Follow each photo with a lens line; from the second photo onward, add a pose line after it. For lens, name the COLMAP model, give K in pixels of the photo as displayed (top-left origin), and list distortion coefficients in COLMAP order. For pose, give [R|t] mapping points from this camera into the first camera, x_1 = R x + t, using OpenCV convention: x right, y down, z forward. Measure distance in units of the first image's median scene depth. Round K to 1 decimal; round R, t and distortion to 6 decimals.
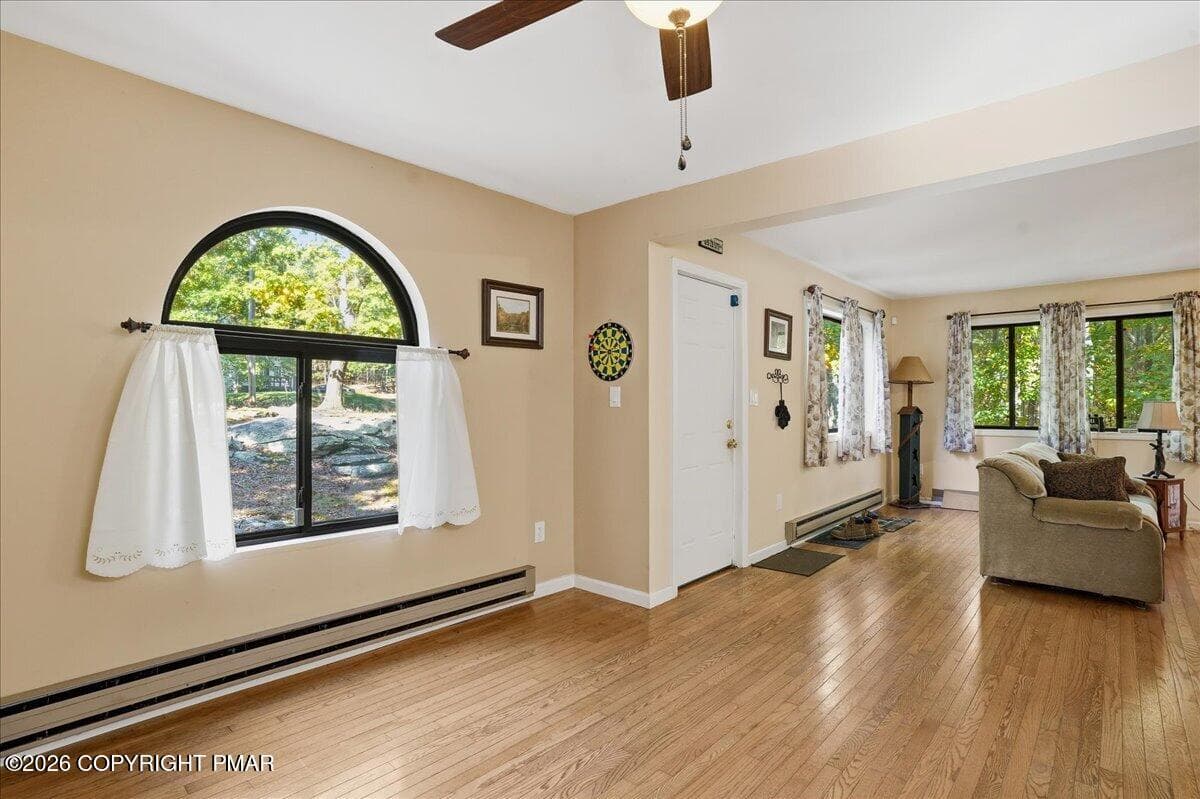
lens RADIAL K [[600.8, 0, 594.0], [0, 600.8, 399.4], [0, 0, 1]] dist [-0.074499, 0.044997]
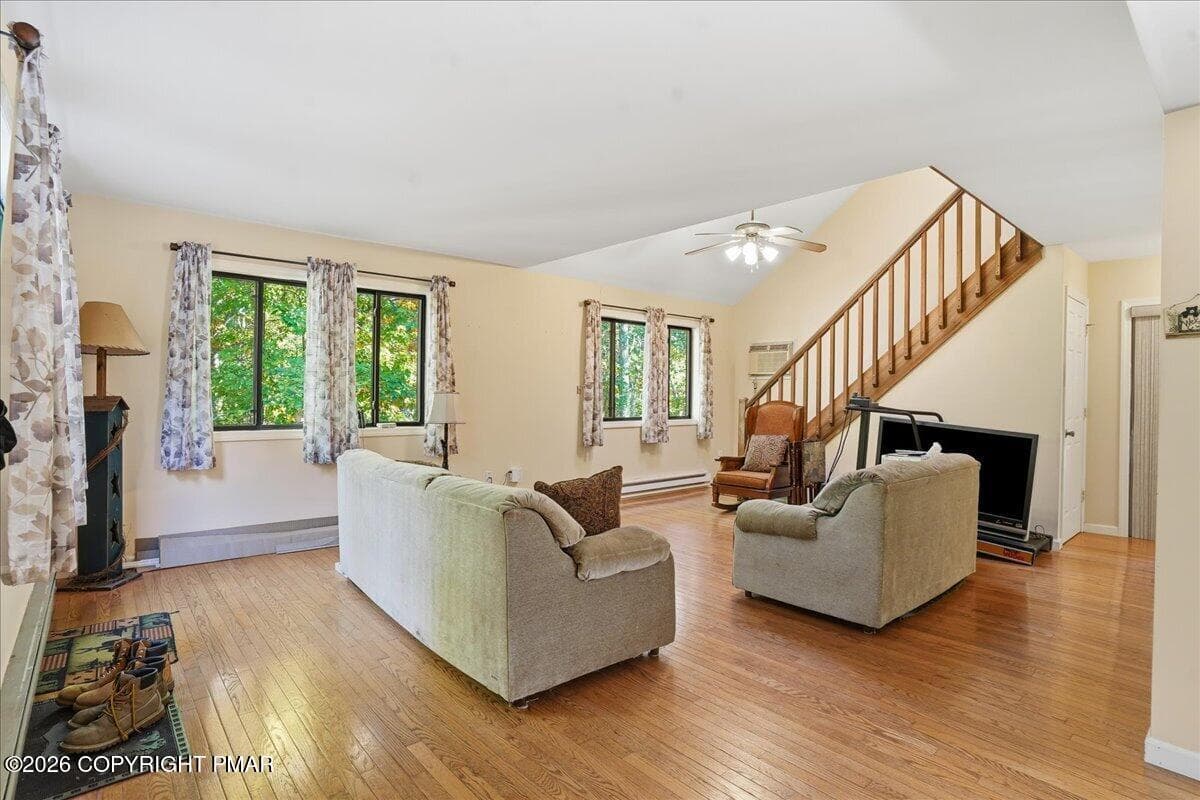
lens RADIAL K [[600.8, 0, 594.0], [0, 600.8, 399.9], [0, 0, 1]] dist [-0.074499, 0.044997]
pose [[0.120403, -0.004273, 0.992716, 0.075269], [-0.017761, 0.999821, 0.006458, 0.004880], [-0.992566, -0.018410, 0.120305, 0.567753]]
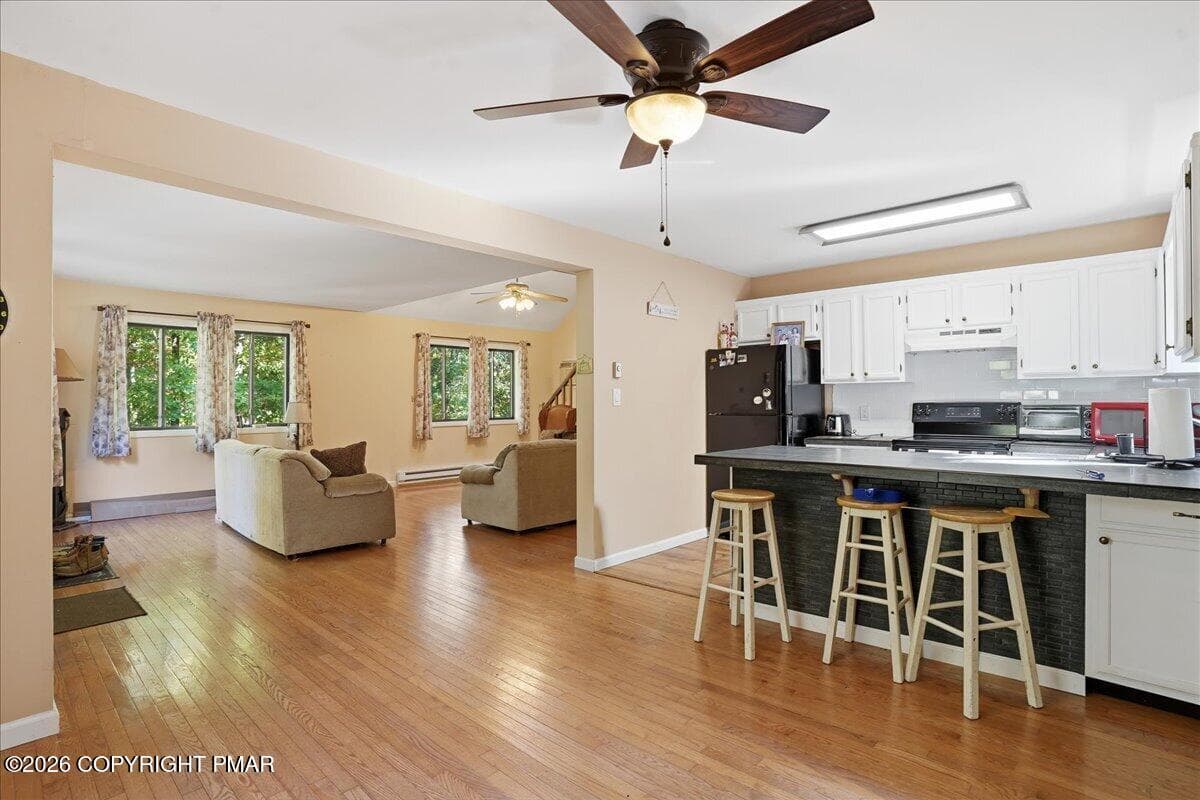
lens RADIAL K [[600.8, 0, 594.0], [0, 600.8, 399.9], [0, 0, 1]] dist [-0.074499, 0.044997]
pose [[0.023018, 0.005145, 0.999722, -0.301729], [-0.002829, 0.999983, -0.005081, 0.002911], [-0.999731, -0.002711, 0.023032, 0.253838]]
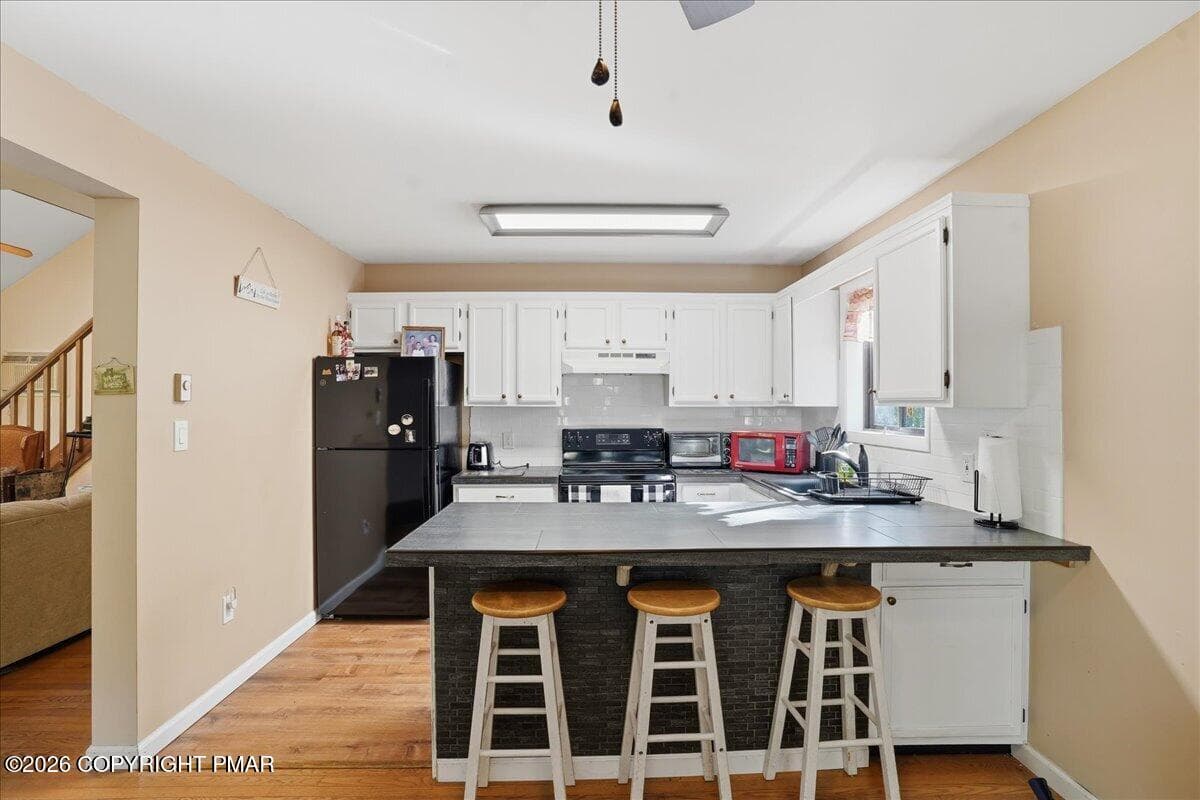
lens RADIAL K [[600.8, 0, 594.0], [0, 600.8, 399.9], [0, 0, 1]] dist [-0.074499, 0.044997]
pose [[-0.670631, 0.003655, 0.741782, -0.056406], [-0.005915, 0.999930, -0.010275, -0.027235], [-0.741767, -0.011278, -0.670563, 0.304437]]
